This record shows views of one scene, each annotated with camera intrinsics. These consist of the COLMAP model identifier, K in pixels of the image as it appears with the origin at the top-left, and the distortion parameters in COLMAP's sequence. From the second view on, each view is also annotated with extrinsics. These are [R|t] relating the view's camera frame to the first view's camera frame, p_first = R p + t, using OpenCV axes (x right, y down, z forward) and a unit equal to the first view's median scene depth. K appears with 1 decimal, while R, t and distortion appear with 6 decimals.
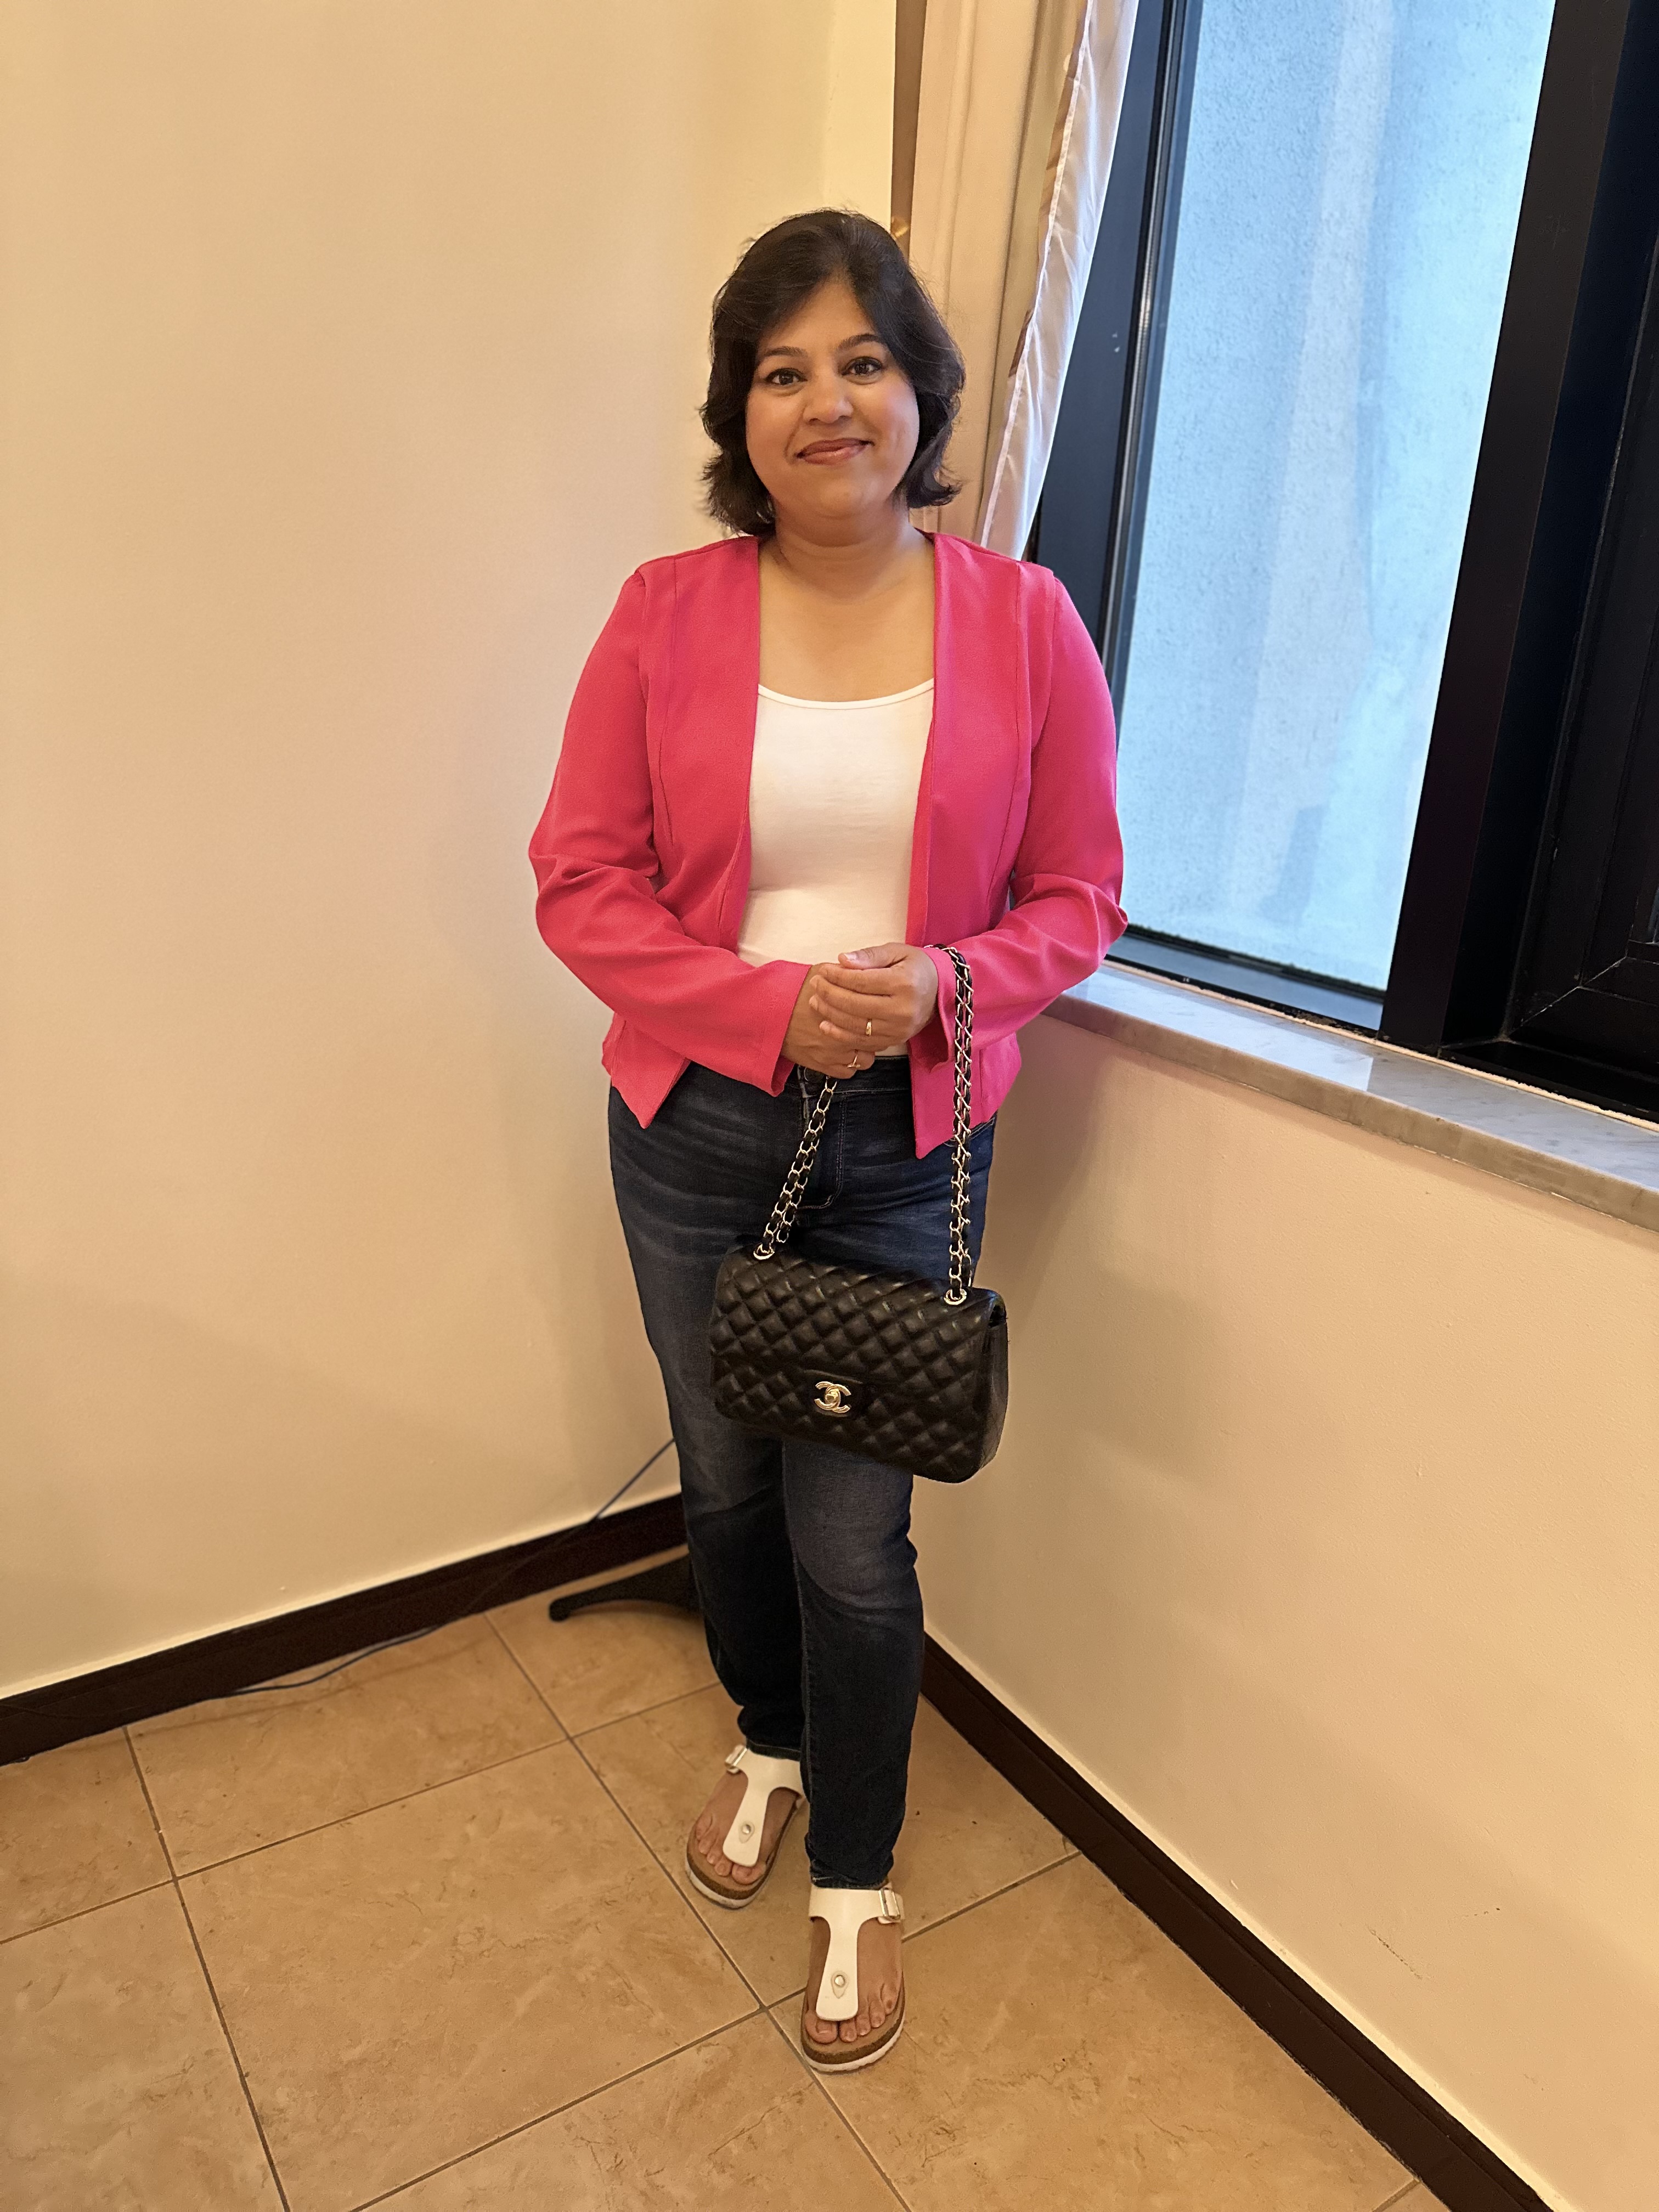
lens RADIAL K [[1567.9, 0, 810.0], [0, 1567.9, 1111.9], [0, 0, 1]] dist [-0.030300, 0.005317]
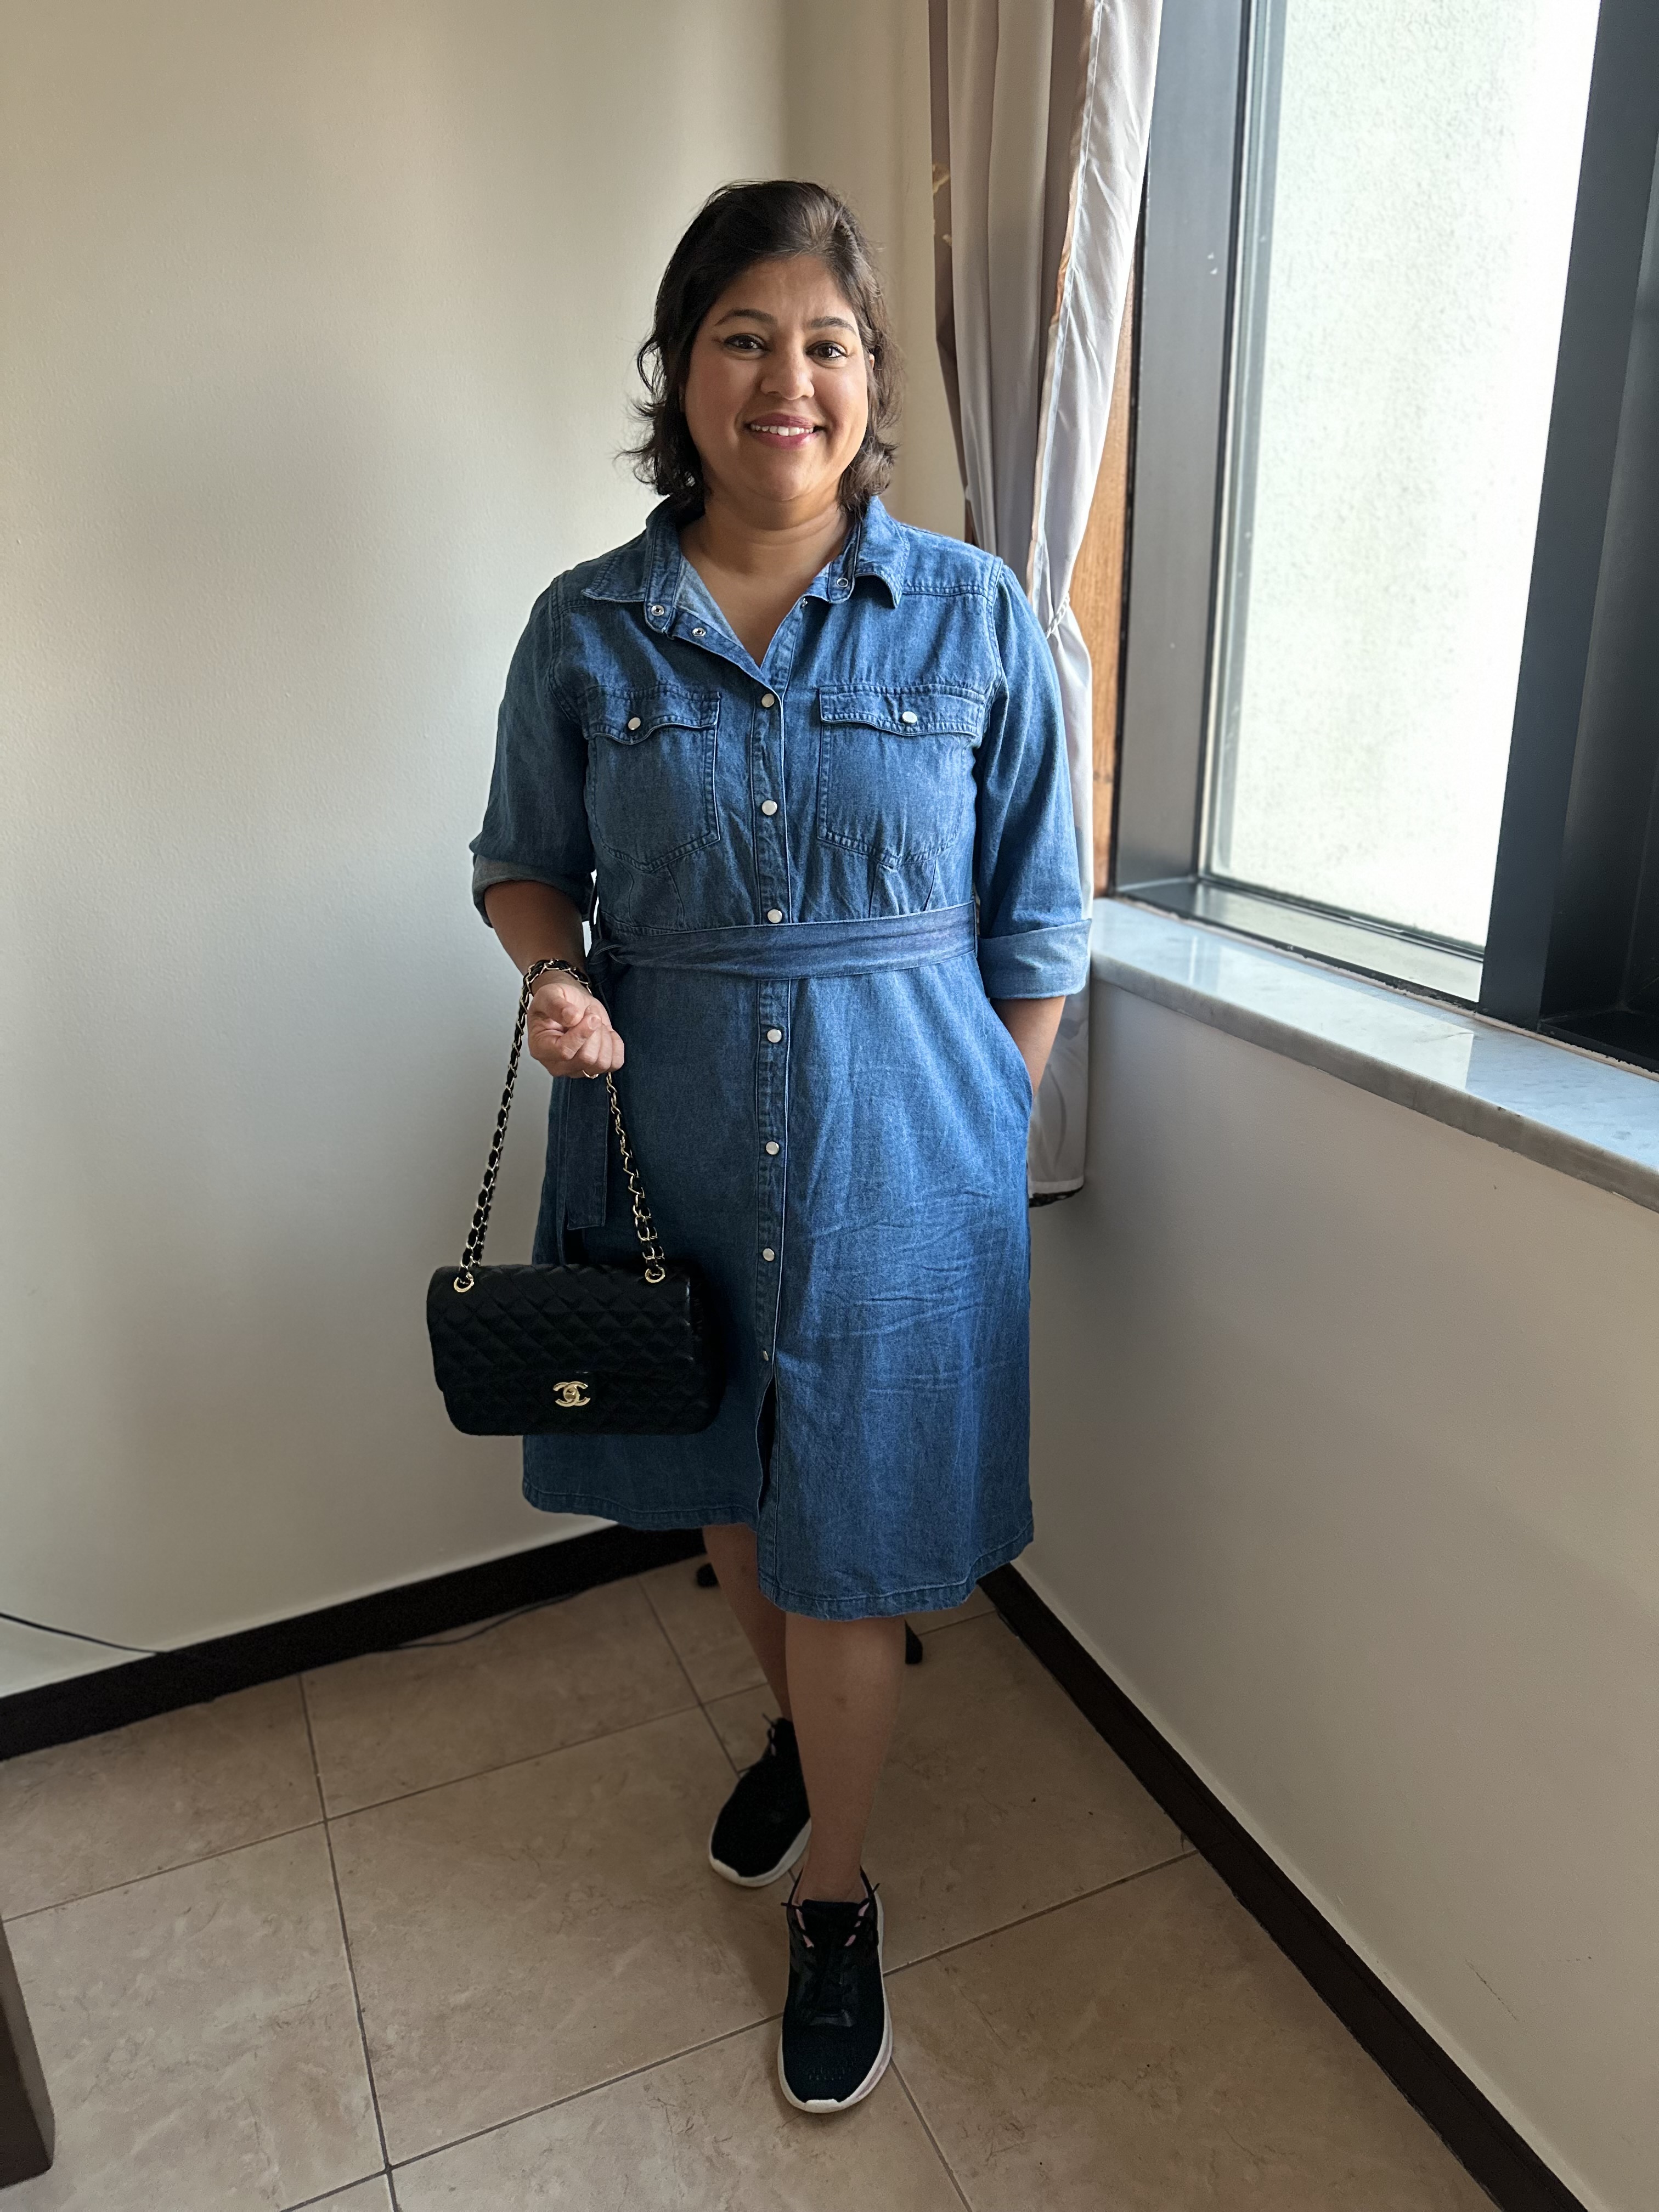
lens RADIAL K [[1567.9, 0, 823.5], [0, 1567.9, 1104.7], [0, 0, 1]] dist [-0.030300, 0.005317]
pose [[0.981927, -0.019548, -0.188246, 0.155989], [0.026459, 0.999062, 0.034272, -0.033100], [0.187400, -0.038633, 0.981524, 0.024786]]
